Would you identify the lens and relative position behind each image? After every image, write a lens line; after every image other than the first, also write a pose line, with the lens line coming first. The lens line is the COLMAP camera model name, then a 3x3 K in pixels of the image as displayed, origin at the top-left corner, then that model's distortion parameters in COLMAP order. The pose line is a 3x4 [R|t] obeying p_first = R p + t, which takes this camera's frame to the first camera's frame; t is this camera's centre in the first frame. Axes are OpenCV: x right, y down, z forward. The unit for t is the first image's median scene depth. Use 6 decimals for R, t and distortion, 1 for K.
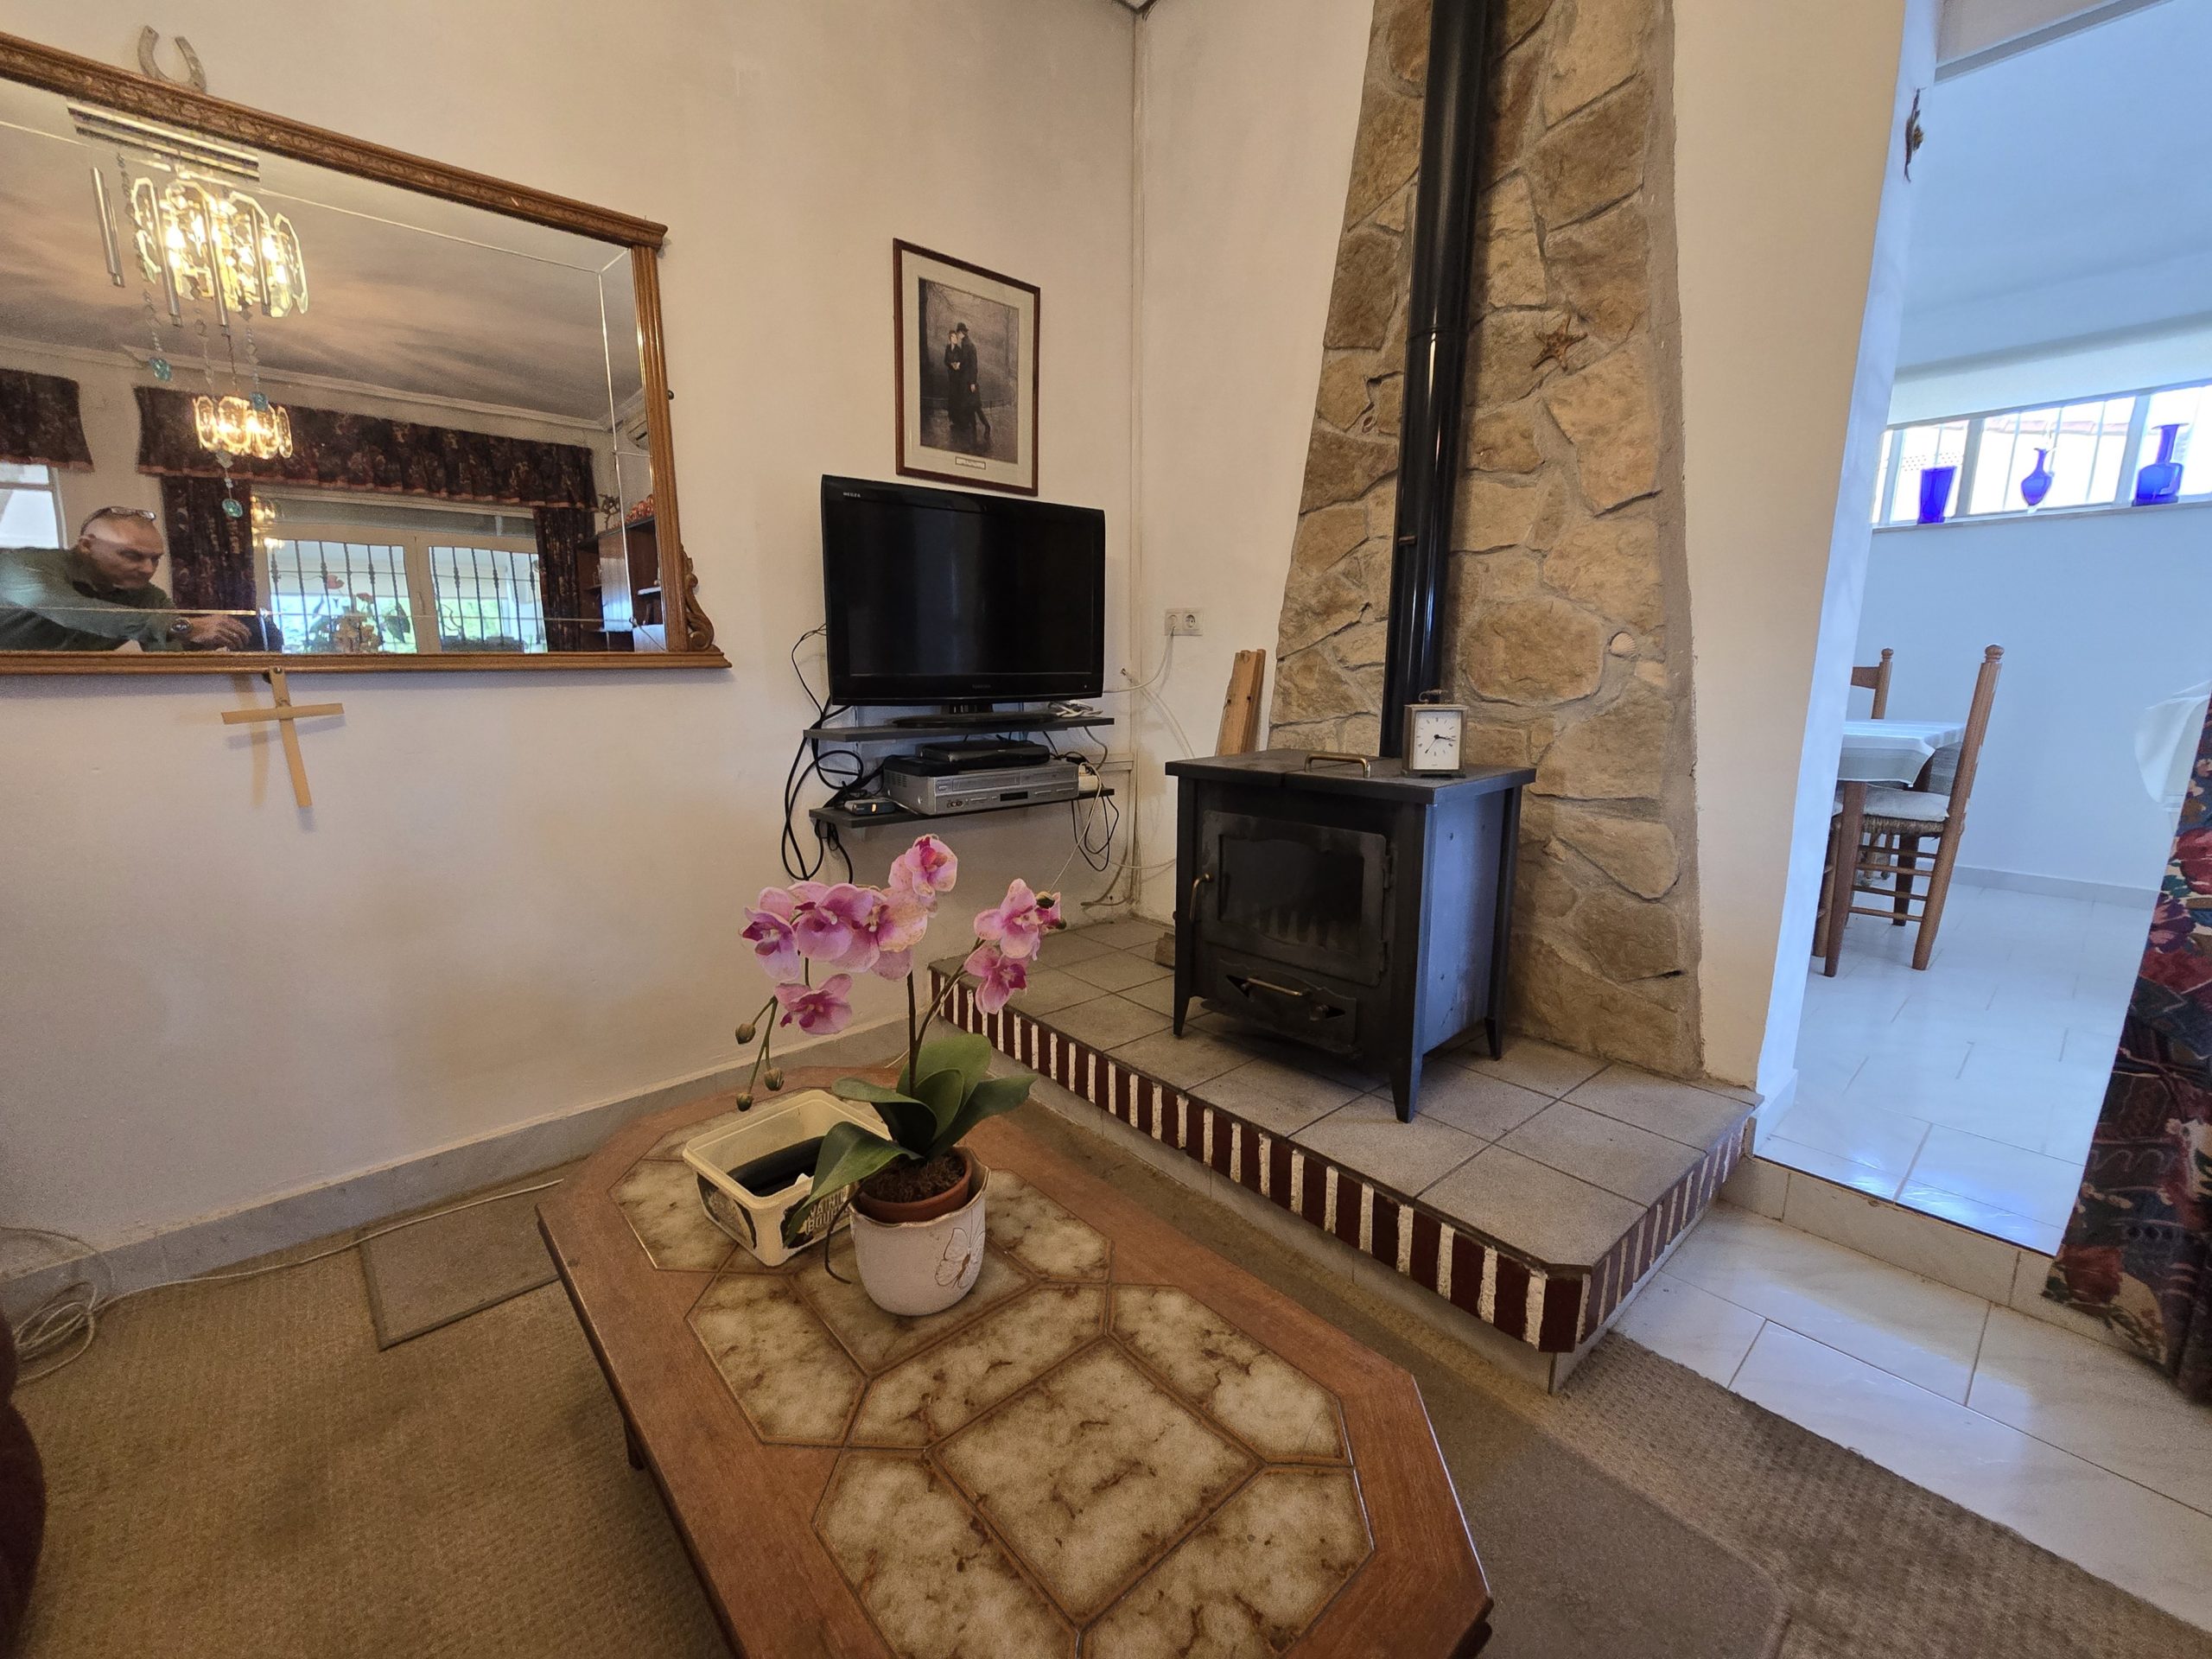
lens RADIAL K [[915.1, 0, 1104.9], [0, 915.1, 821.1], [0, 0, 1]] dist [-0.001086, 0.000506]
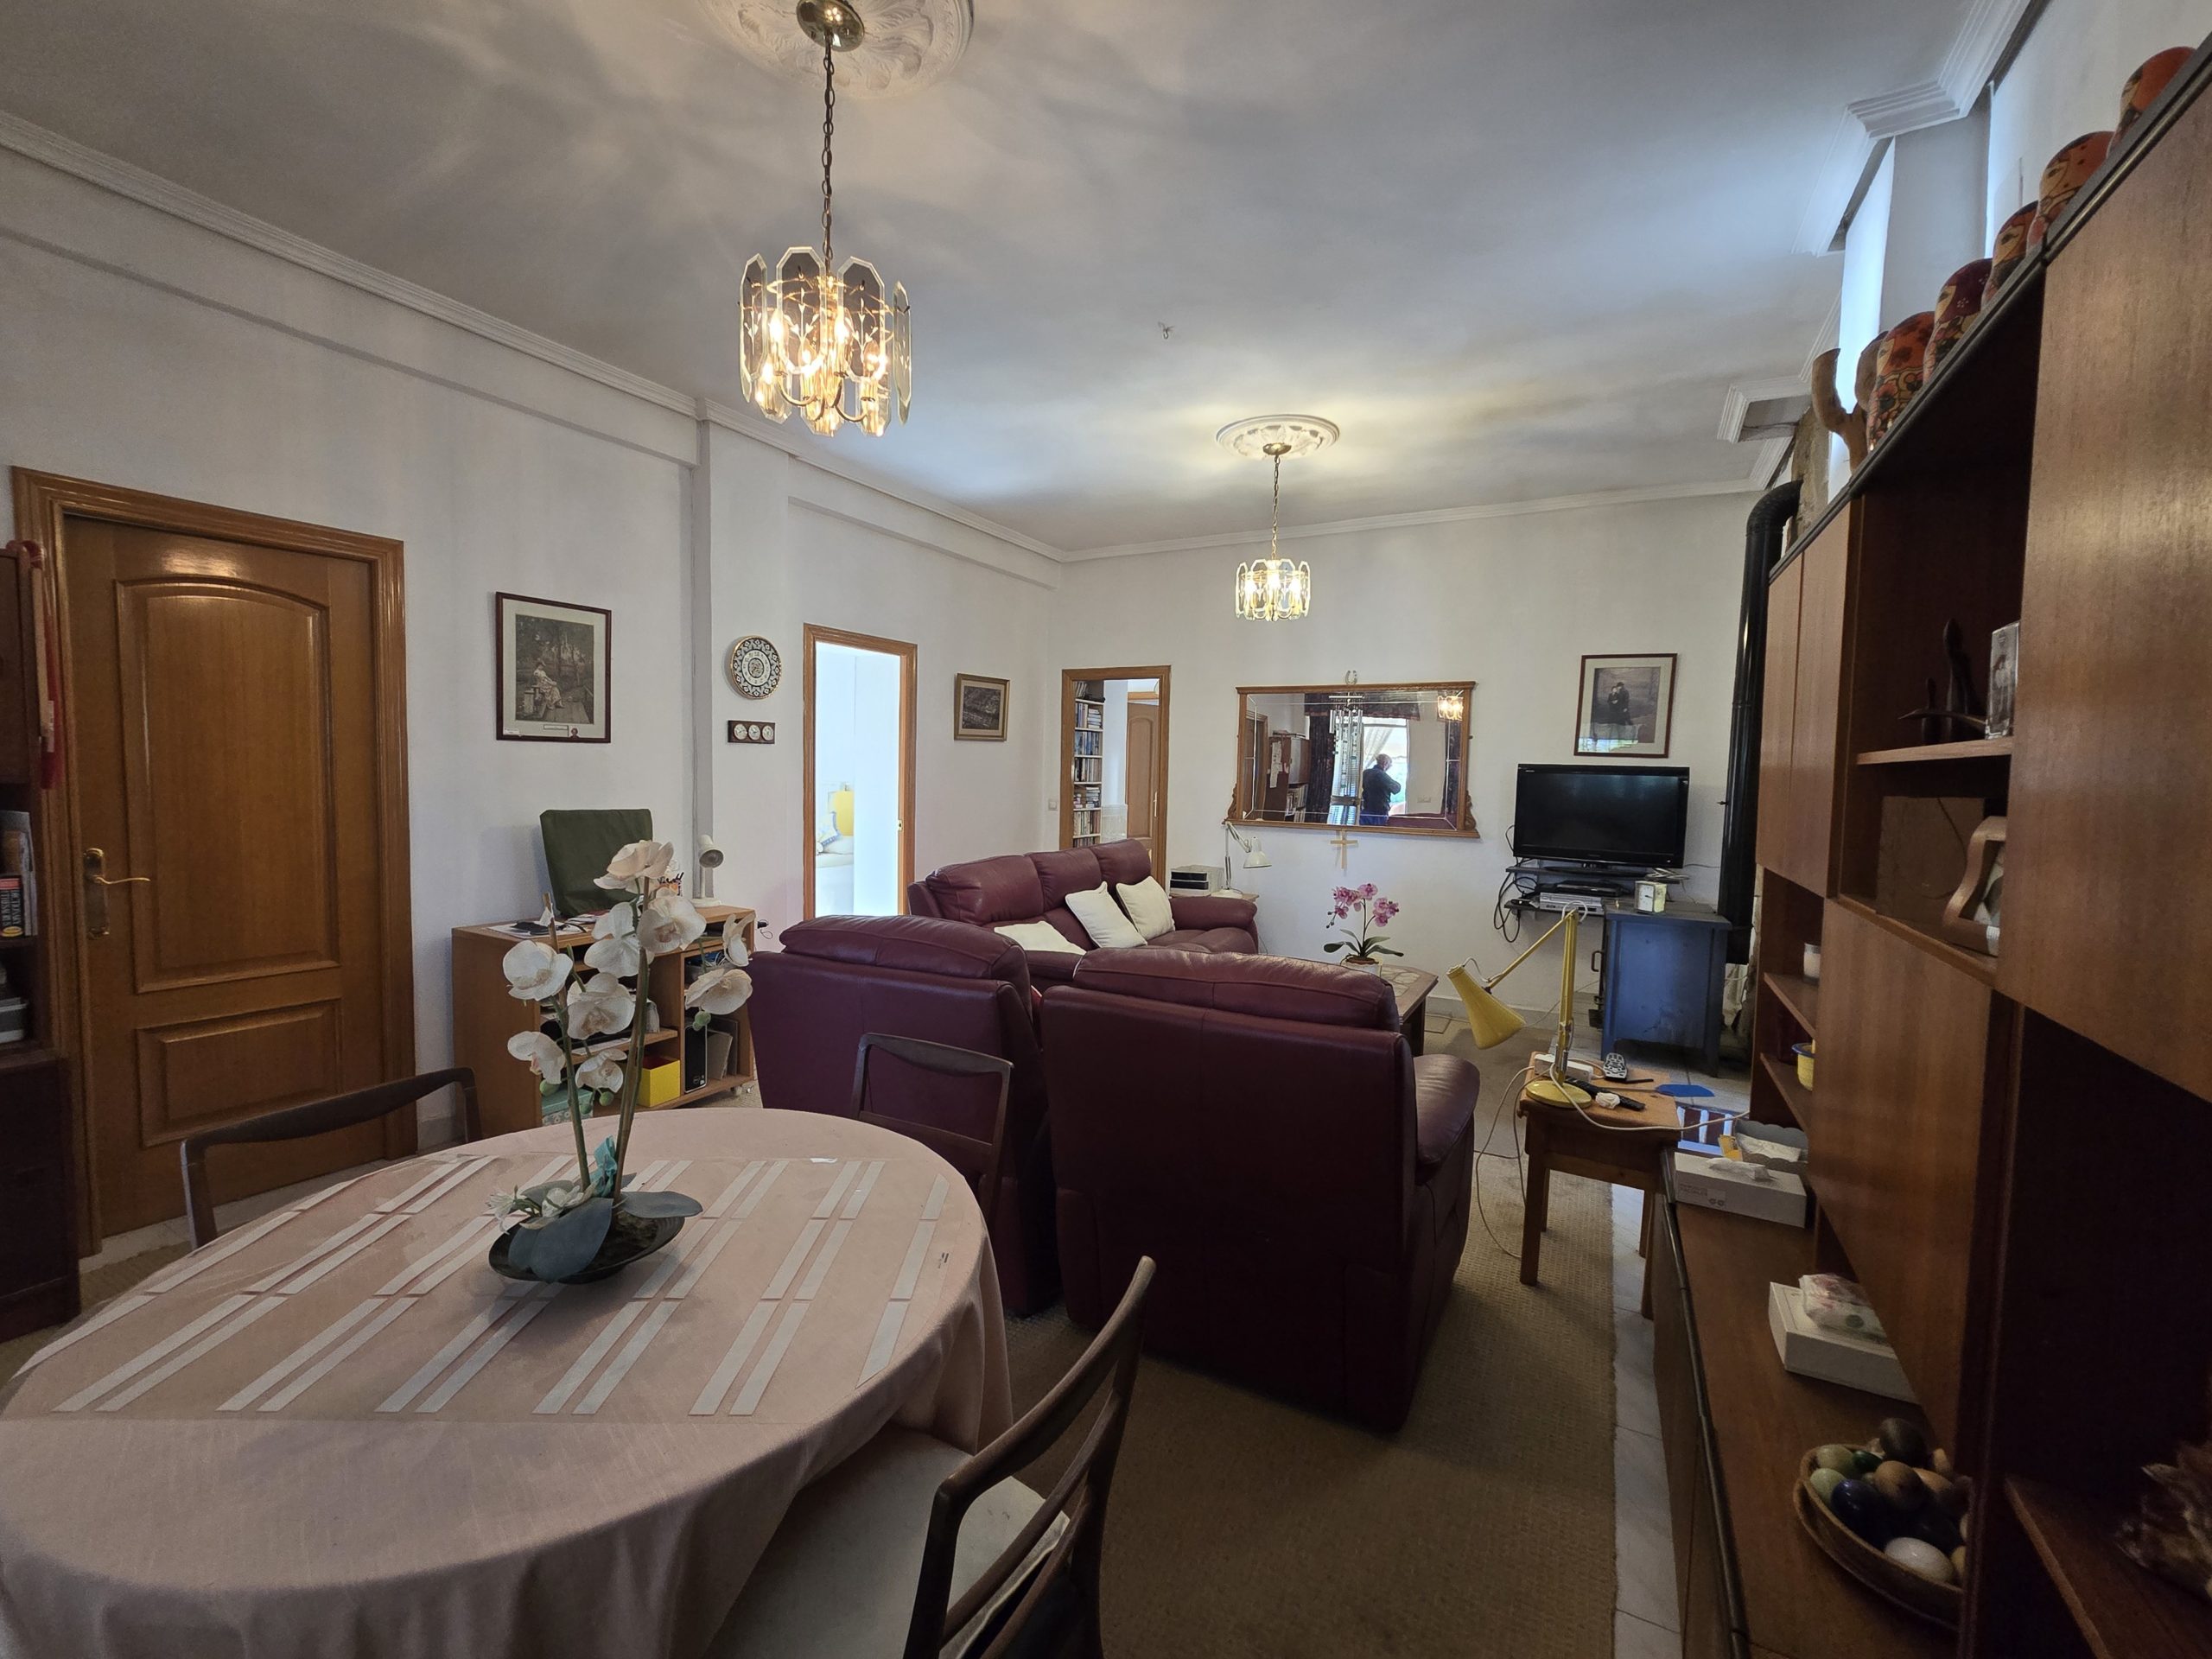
lens RADIAL K [[915.1, 0, 1108.9], [0, 915.1, 826.9], [0, 0, 1]] dist [-0.001086, 0.000506]
pose [[0.331836, 0.063421, -0.941203, 1.488356], [-0.195148, 0.980770, -0.002716, 0.008424], [0.922931, 0.184575, 0.337832, -0.736596]]
